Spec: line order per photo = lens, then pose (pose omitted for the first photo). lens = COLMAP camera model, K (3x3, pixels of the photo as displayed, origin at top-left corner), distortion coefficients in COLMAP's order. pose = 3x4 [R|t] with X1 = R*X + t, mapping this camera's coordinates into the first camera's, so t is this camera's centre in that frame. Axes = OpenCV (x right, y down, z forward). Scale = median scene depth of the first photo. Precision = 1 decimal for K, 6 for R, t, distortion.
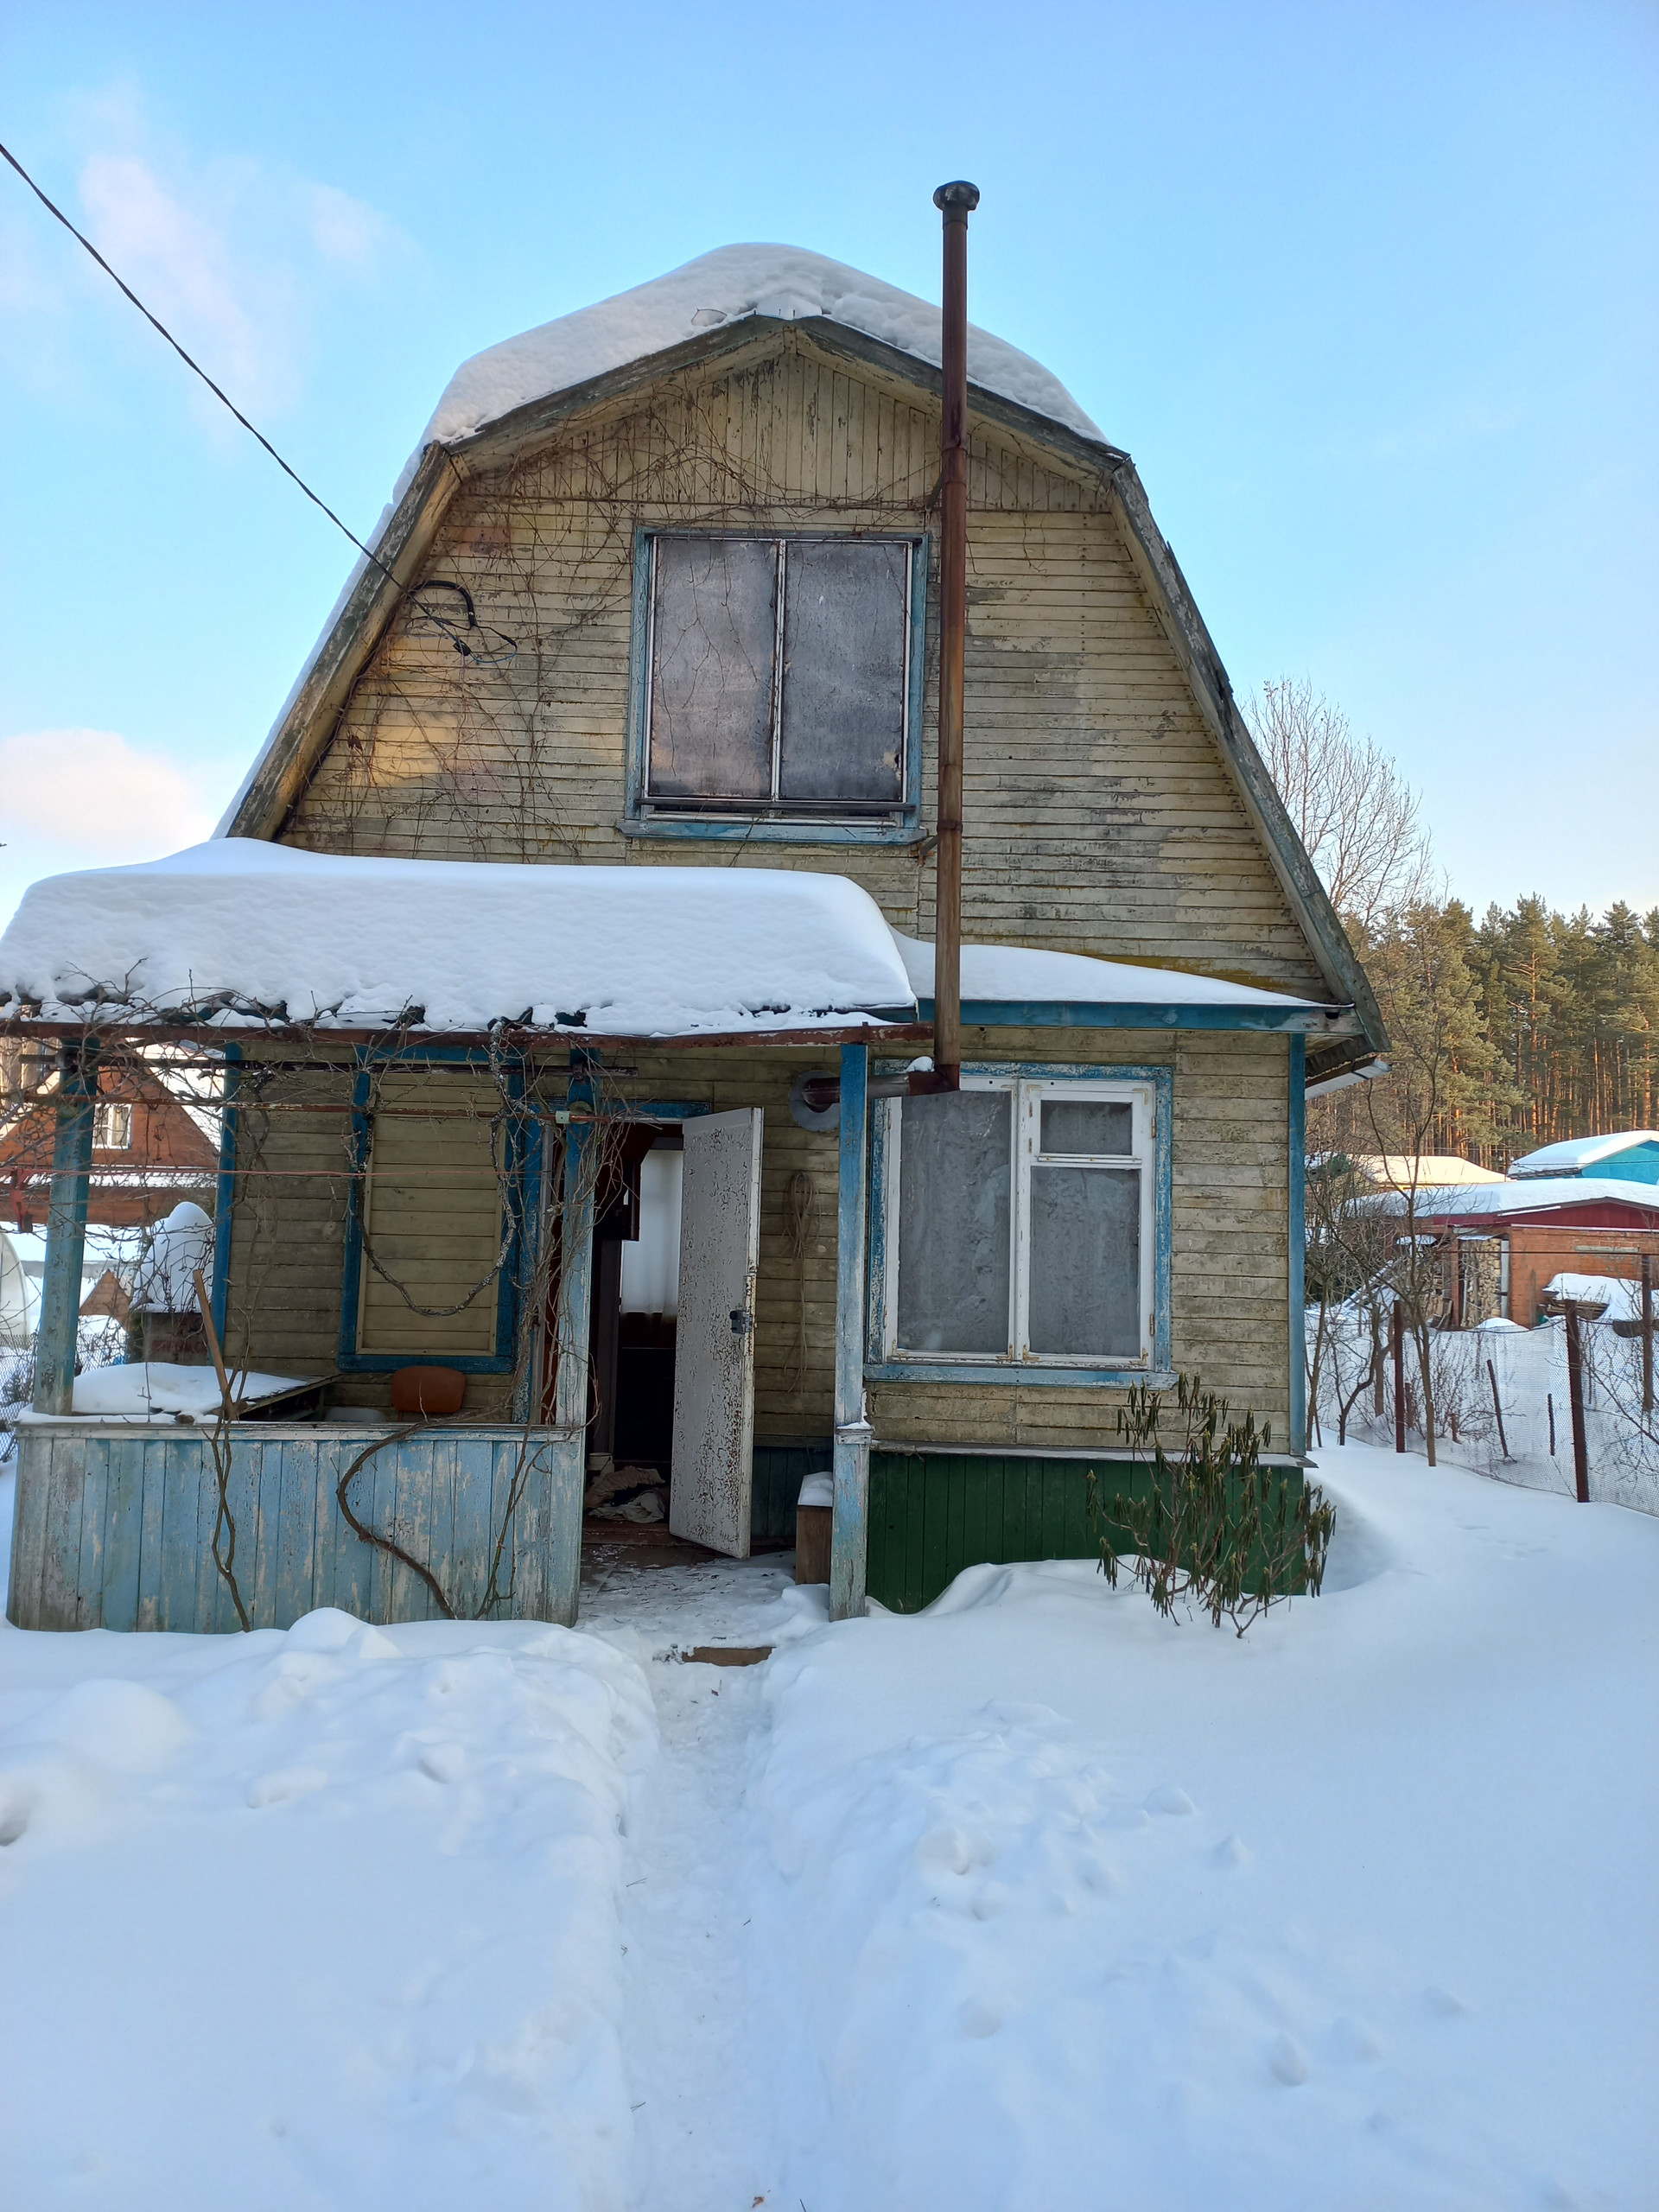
lens RADIAL K [[1565.0, 0, 862.9], [0, 1565.0, 1114.3], [0, 0, 1]] dist [0.067117, -0.057199]
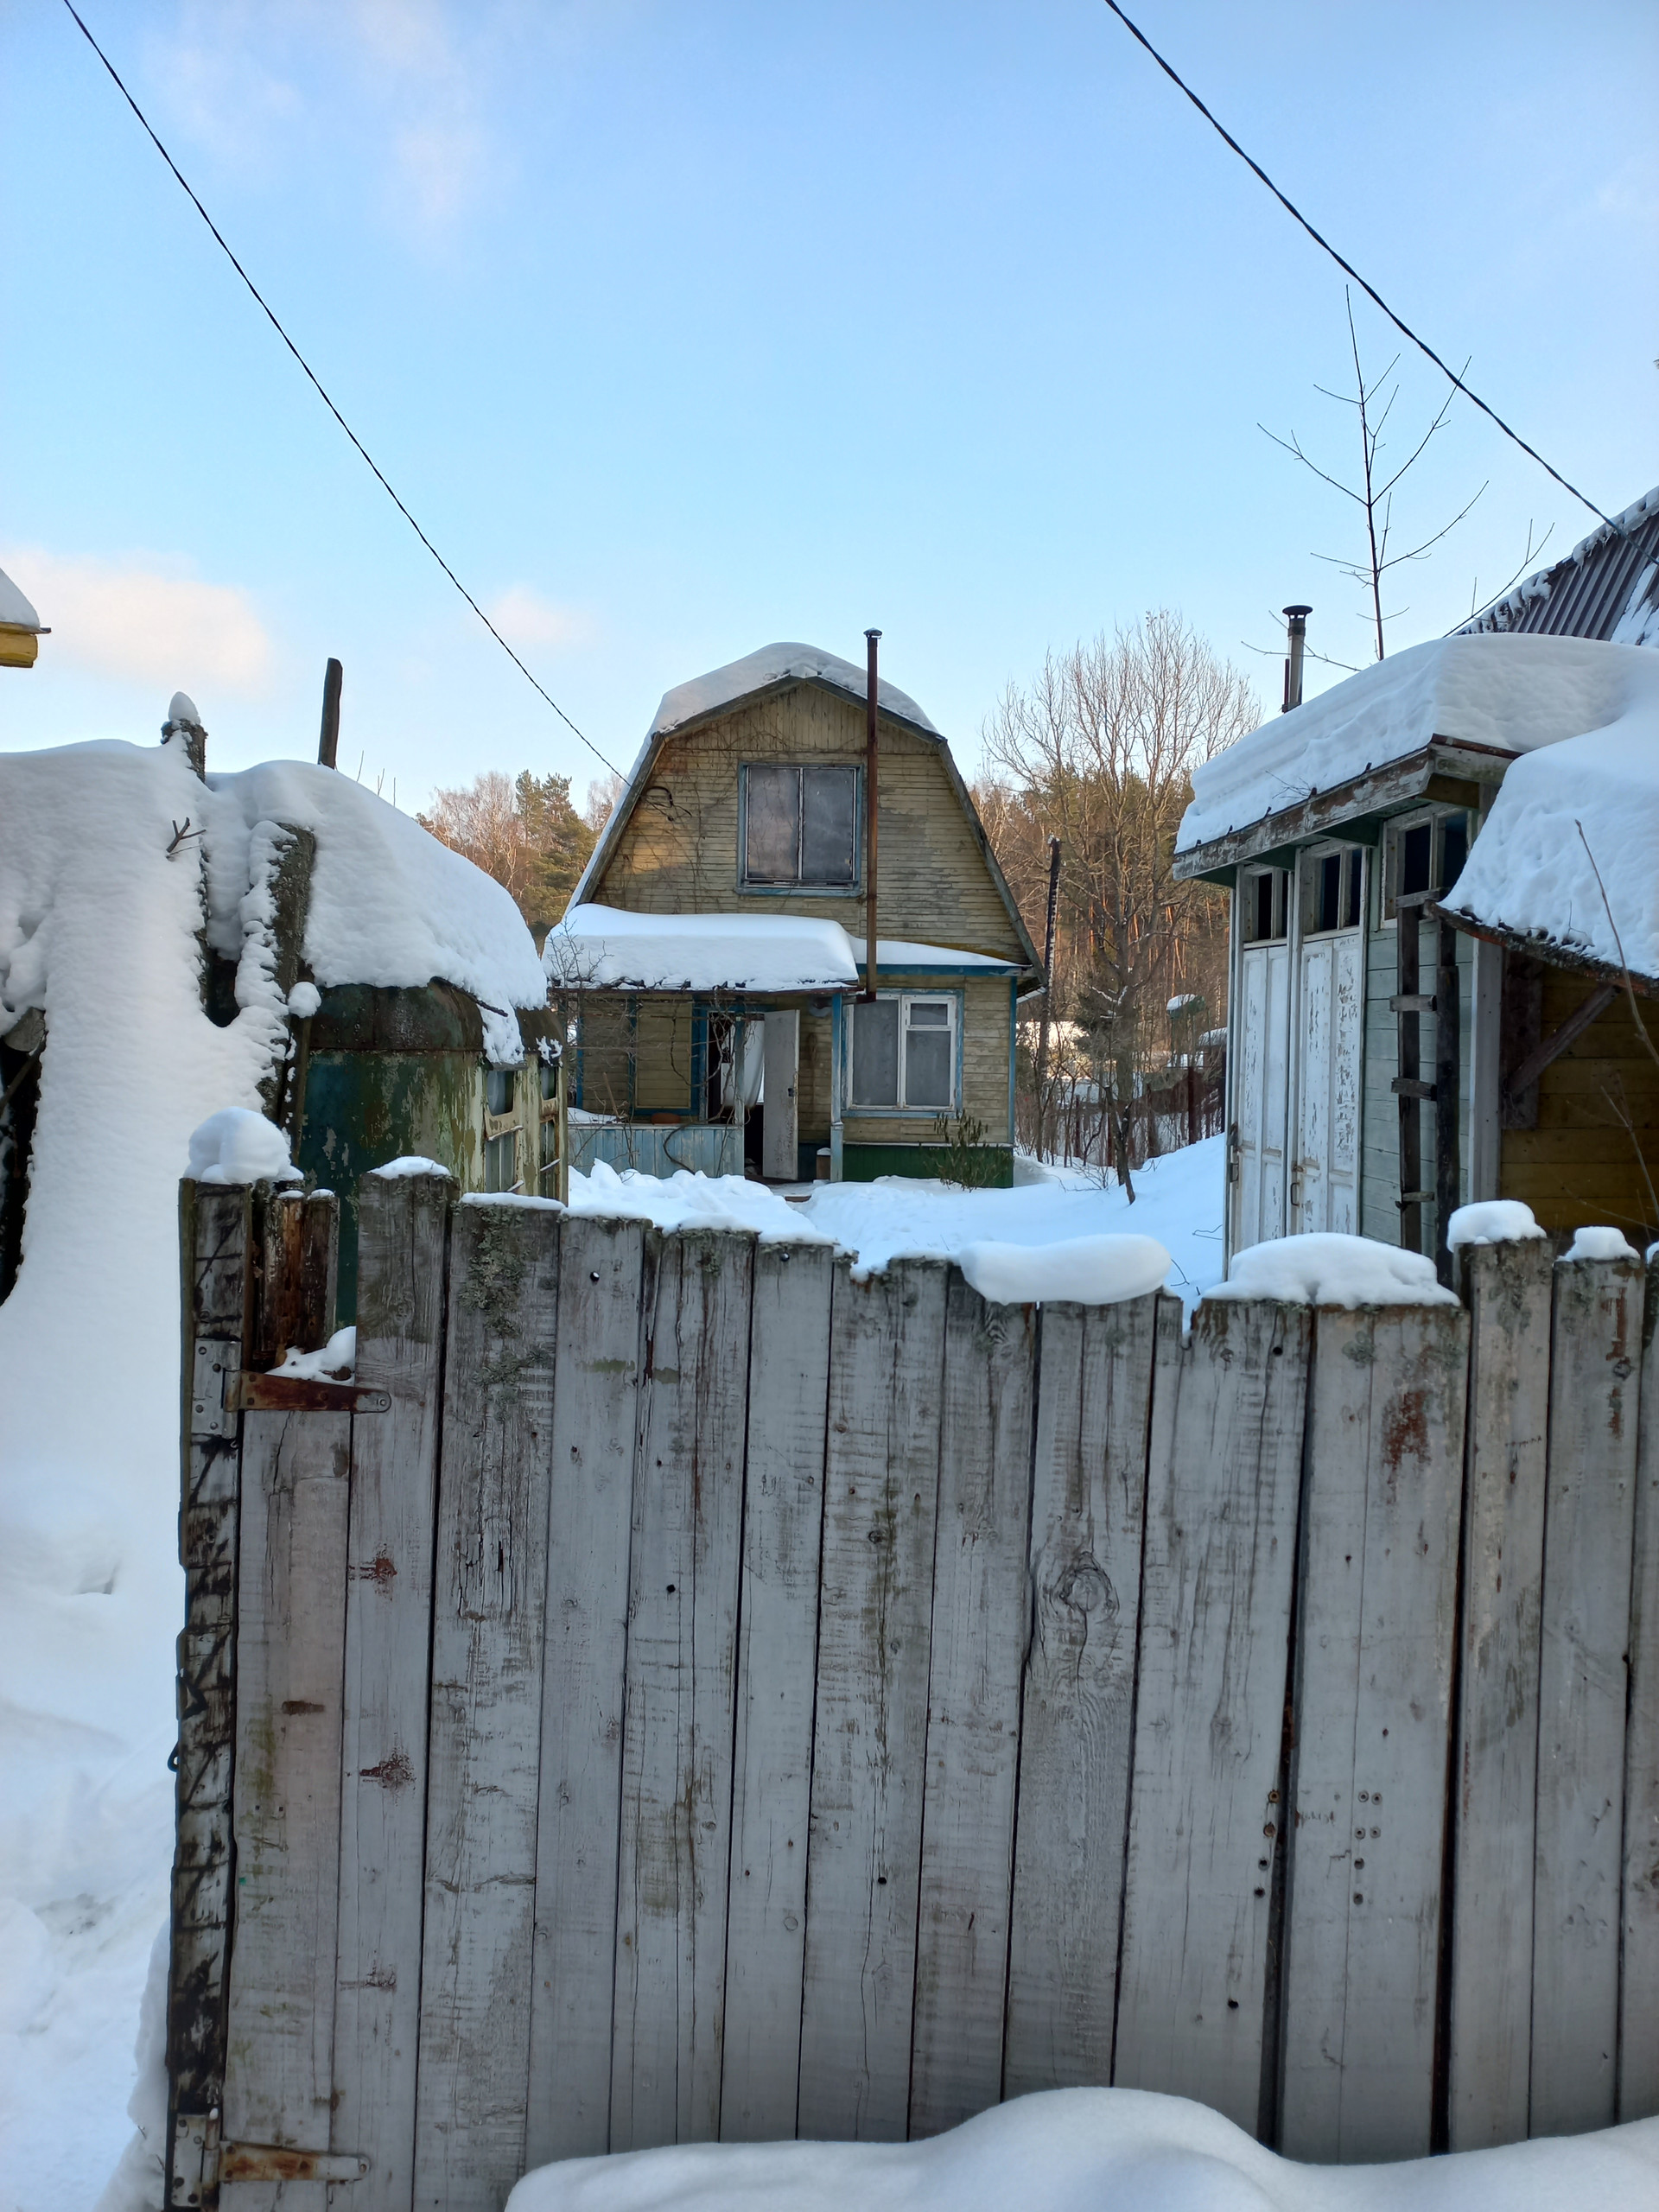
lens RADIAL K [[1565.0, 0, 862.9], [0, 1565.0, 1114.3], [0, 0, 1]] dist [0.067117, -0.057199]
pose [[0.999538, -0.011480, 0.028147, -0.031355], [0.008415, 0.994256, 0.106697, -0.097509], [-0.029211, -0.106410, 0.993893, -1.440330]]
